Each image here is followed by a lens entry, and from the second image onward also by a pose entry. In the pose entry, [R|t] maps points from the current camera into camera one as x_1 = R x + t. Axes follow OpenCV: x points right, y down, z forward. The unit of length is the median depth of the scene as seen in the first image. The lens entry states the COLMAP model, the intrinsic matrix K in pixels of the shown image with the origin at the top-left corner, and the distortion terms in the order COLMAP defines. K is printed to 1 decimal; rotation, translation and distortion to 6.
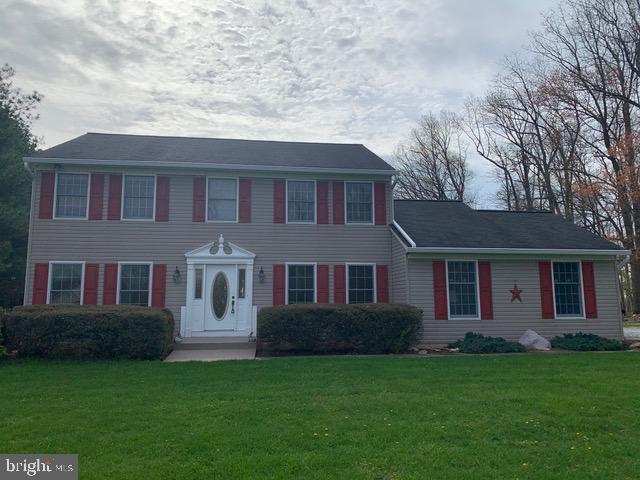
lens RADIAL K [[485.6, 0, 326.8], [0, 485.6, 239.6], [0, 0, 1]] dist [0.038950, -0.064316]
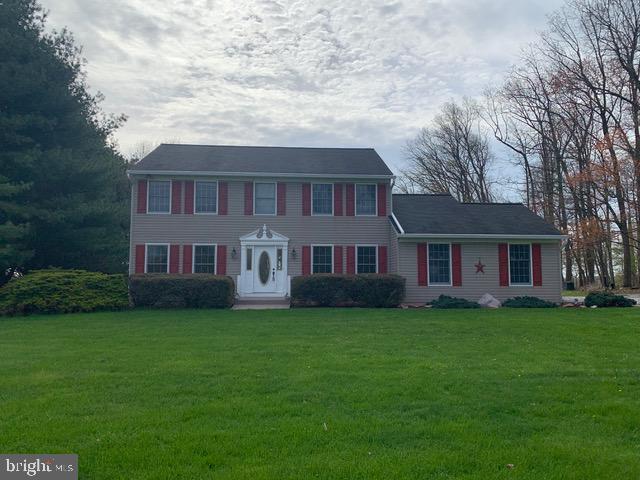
lens RADIAL K [[485.6, 0, 326.8], [0, 485.6, 239.6], [0, 0, 1]] dist [0.038950, -0.064316]
pose [[0.996940, -0.000151, -0.078167, 0.068032], [0.004099, 0.998724, 0.050344, -0.035602], [0.078060, -0.050510, 0.995668, -0.369139]]
